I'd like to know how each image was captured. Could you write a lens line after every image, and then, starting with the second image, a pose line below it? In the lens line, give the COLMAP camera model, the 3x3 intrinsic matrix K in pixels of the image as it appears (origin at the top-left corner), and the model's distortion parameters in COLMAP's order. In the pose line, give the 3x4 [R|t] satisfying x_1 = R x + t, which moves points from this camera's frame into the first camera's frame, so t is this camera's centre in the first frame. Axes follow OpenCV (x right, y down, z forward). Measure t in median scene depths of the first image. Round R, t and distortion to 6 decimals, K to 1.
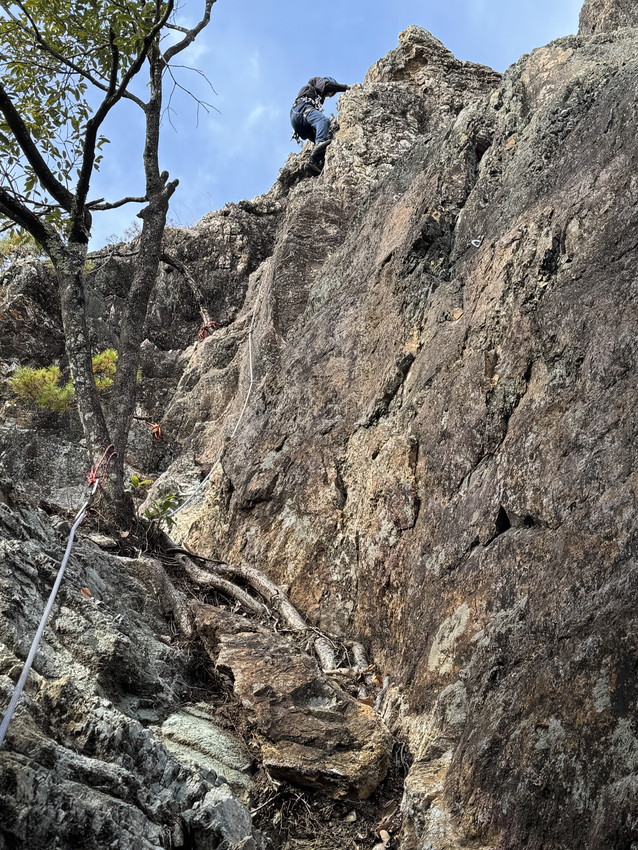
lens RADIAL K [[1131.3, 0, 319.0], [0, 1131.3, 425.0], [0, 0, 1]] dist [0.207912, -0.030807]
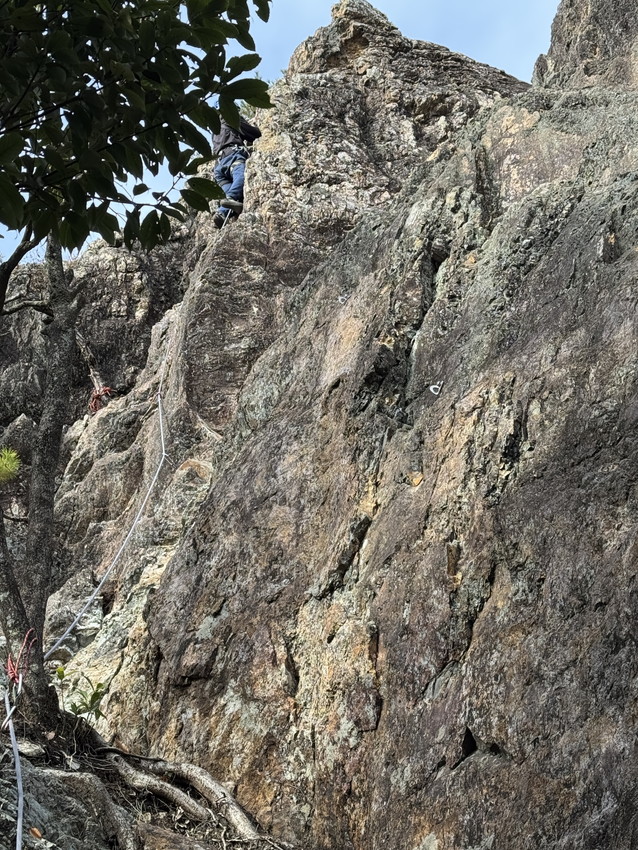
lens RADIAL K [[1569.8, 0, 319.0], [0, 1569.8, 425.0], [0, 0, 1]] dist [0.217677, 0.046839]
pose [[0.998077, -0.019738, 0.058762, -0.028057], [0.020562, 0.999698, -0.013448, -0.117833], [-0.058479, 0.014630, 0.998181, -0.239404]]
